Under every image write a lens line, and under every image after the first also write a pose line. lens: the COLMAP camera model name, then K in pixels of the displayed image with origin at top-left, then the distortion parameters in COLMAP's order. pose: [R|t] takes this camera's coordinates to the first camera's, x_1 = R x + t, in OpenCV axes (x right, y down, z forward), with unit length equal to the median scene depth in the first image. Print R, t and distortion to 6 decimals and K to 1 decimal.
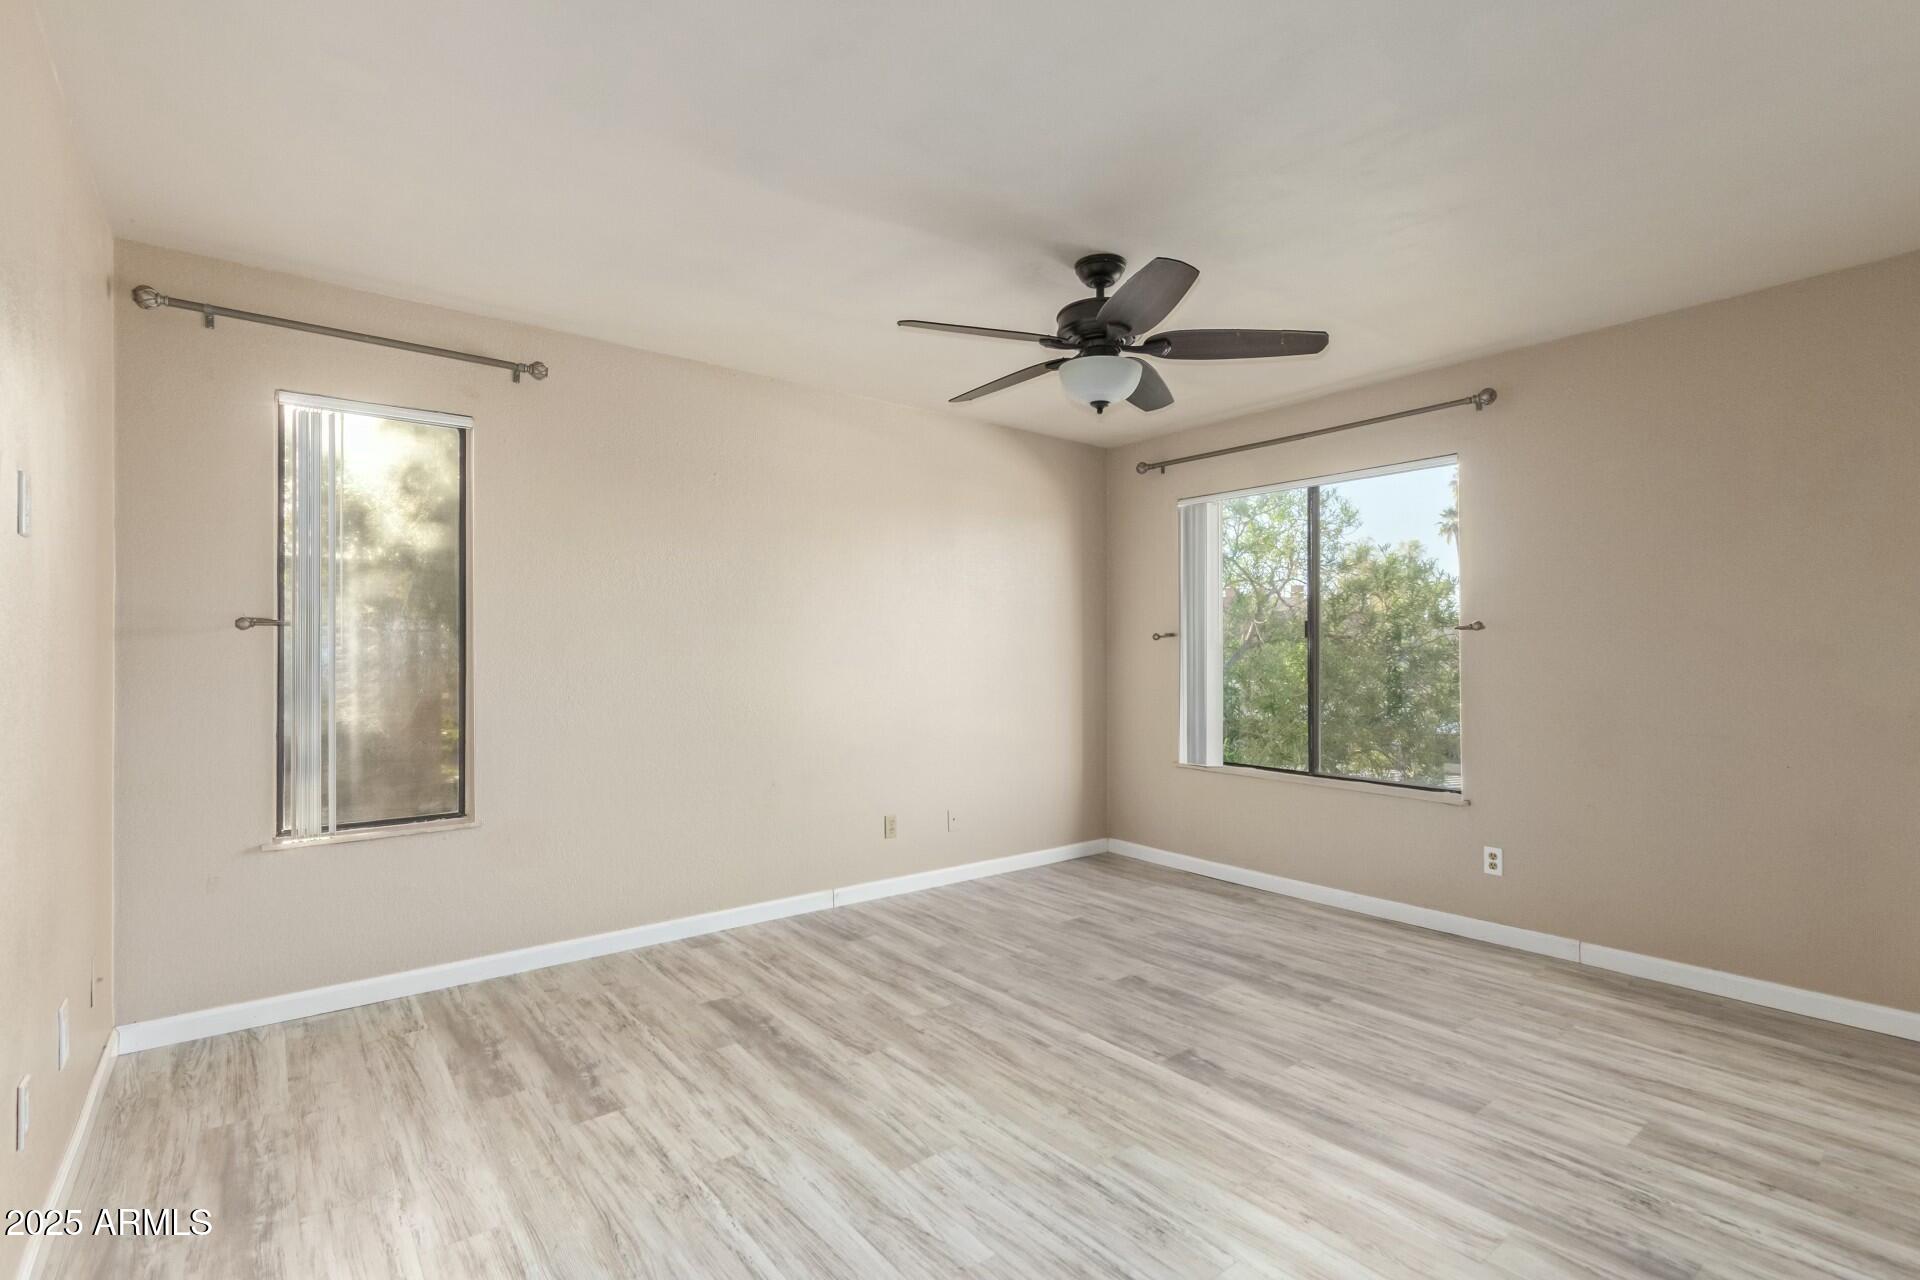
lens RADIAL K [[878.3, 0, 961.2], [0, 878.3, 646.7], [0, 0, 1]] dist [0.006709, -0.003928]
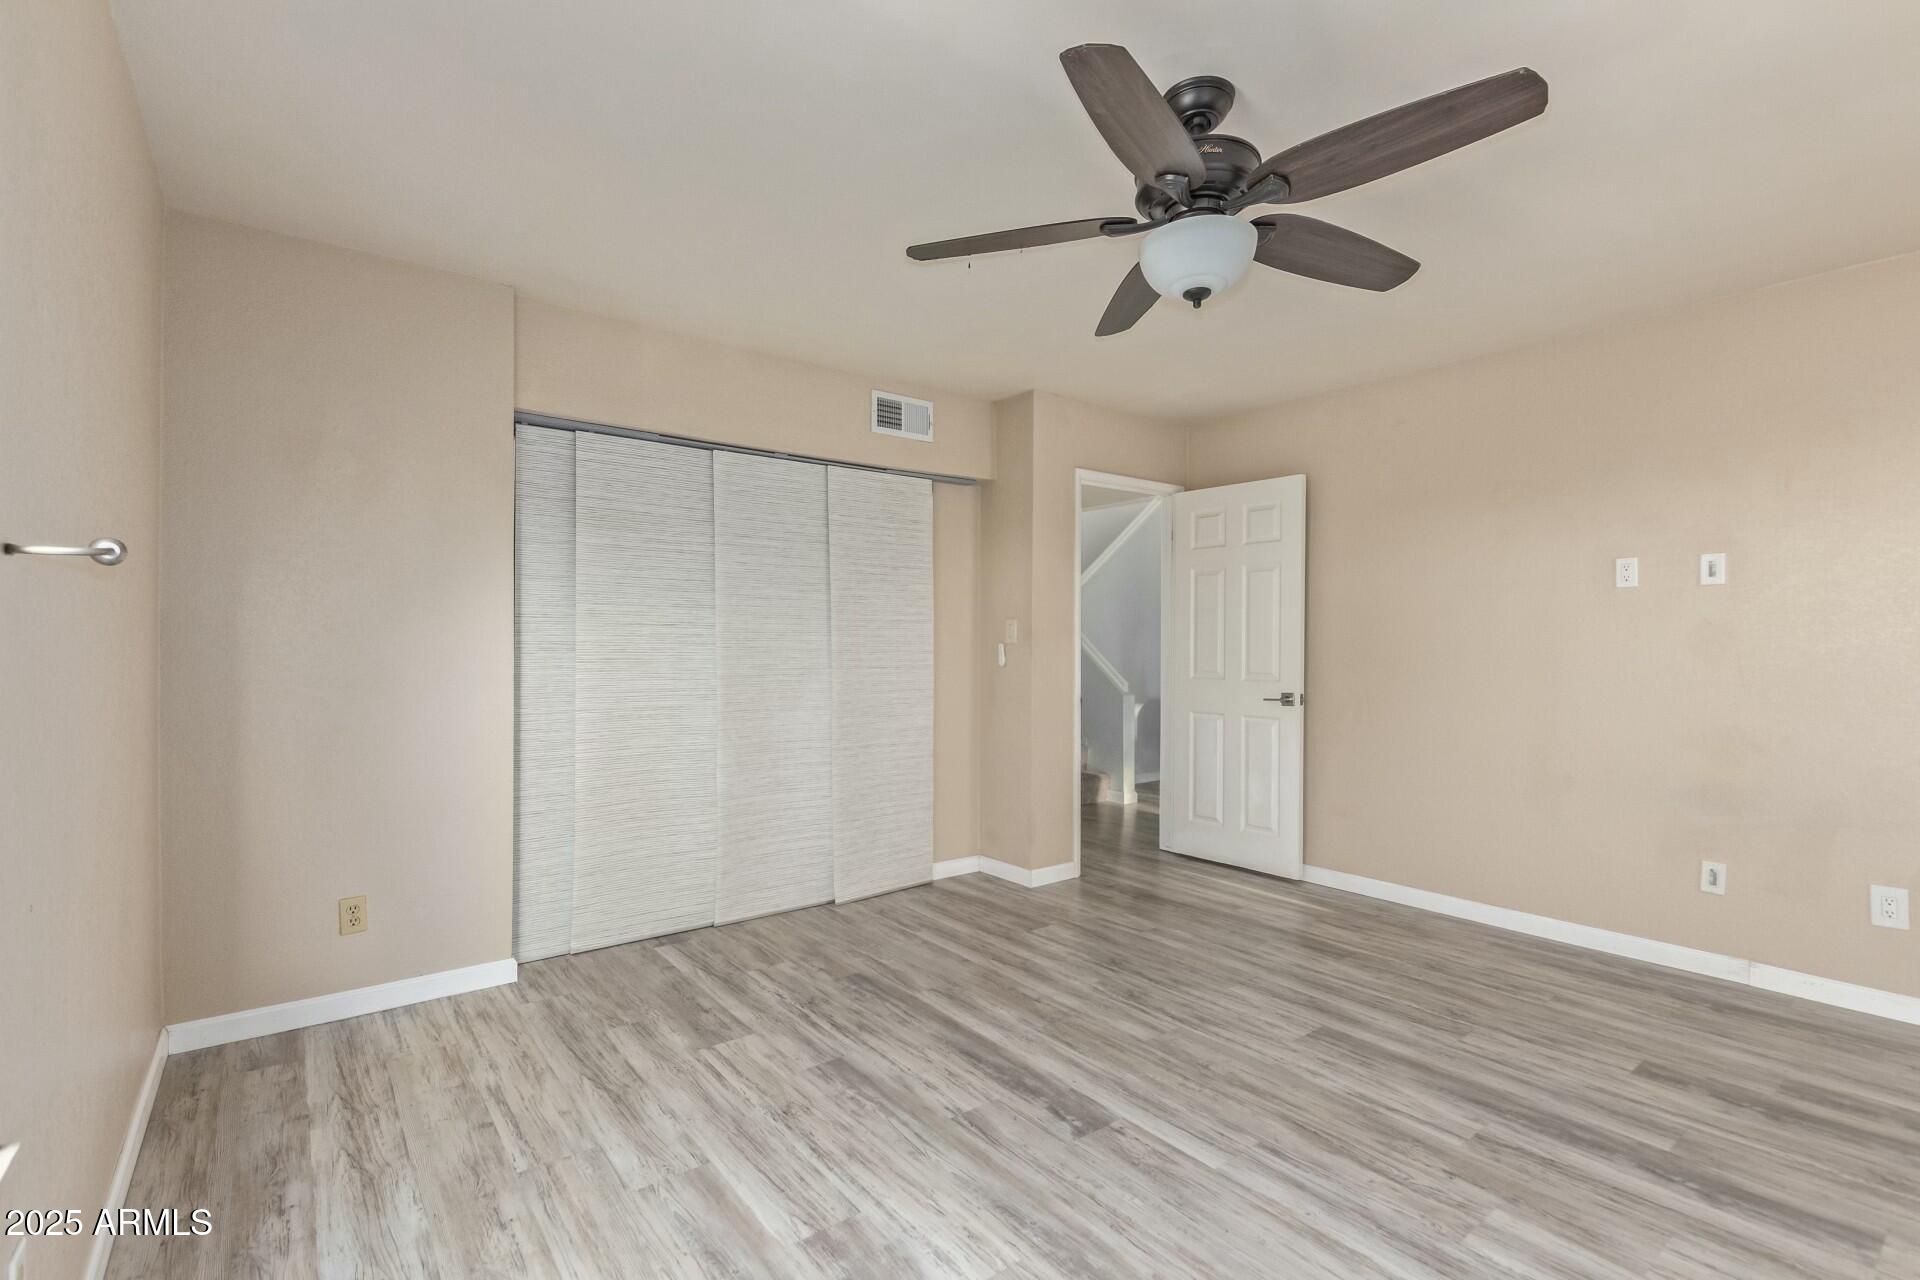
lens RADIAL K [[878.3, 0, 958.9], [0, 878.3, 643.5], [0, 0, 1]] dist [0.006709, -0.003928]
pose [[-0.999928, -0.001462, 0.011911, 0.392900], [-0.001552, 0.999970, -0.007567, 0.016868], [-0.011900, -0.007585, -0.999900, 1.967321]]
